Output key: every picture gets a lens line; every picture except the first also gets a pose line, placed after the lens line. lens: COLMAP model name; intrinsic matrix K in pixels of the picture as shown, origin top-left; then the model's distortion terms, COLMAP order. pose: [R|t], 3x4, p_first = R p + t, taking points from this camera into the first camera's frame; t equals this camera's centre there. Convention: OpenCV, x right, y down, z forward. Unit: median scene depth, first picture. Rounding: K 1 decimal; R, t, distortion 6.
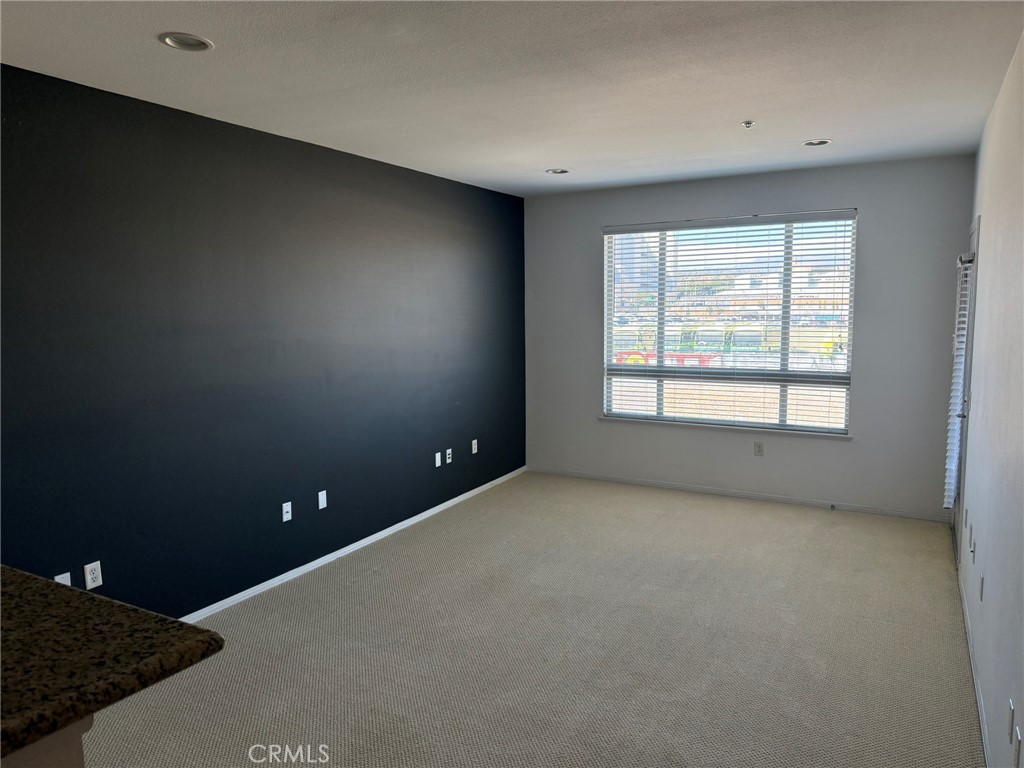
lens RADIAL K [[719.7, 0, 513.7], [0, 719.7, 386.5], [0, 0, 1]] dist [0.012386, -0.002523]
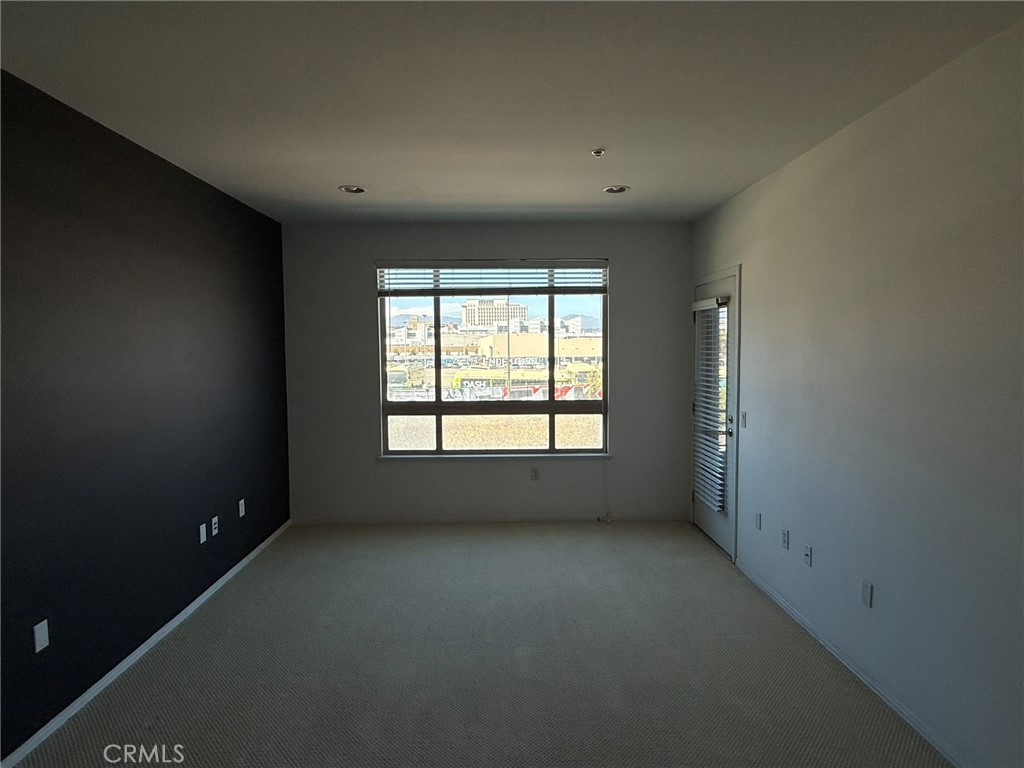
lens RADIAL K [[578.6, 0, 511.4], [0, 578.6, 378.7], [0, 0, 1]] dist [-0.002984, -0.005420]
pose [[0.857544, -0.022547, 0.513916, -0.130517], [0.056783, 0.997083, -0.051005, -0.013782], [-0.511267, 0.072921, 0.856323, 0.270659]]
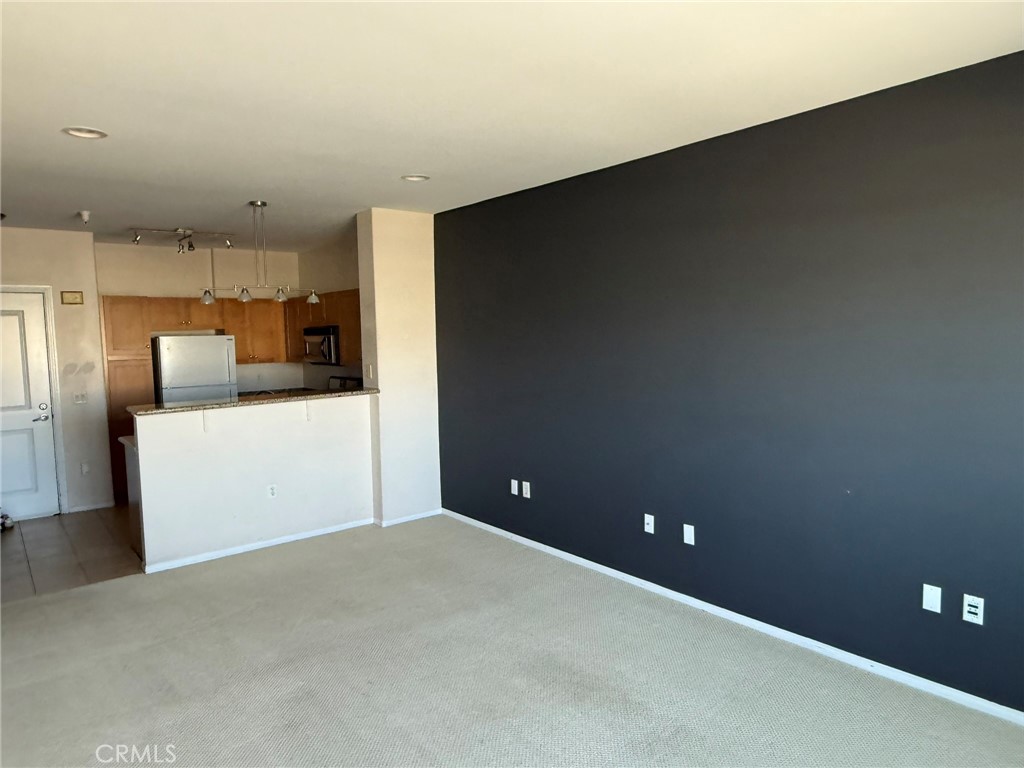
lens RADIAL K [[652.2, 0, 512.8], [0, 652.2, 384.4], [0, 0, 1]] dist [-0.001090, -0.000236]
pose [[-0.361996, 0.094989, -0.927327, 0.660470], [-0.083805, 0.987450, 0.133862, -0.144461], [0.928405, 0.126172, -0.349492, 1.230200]]
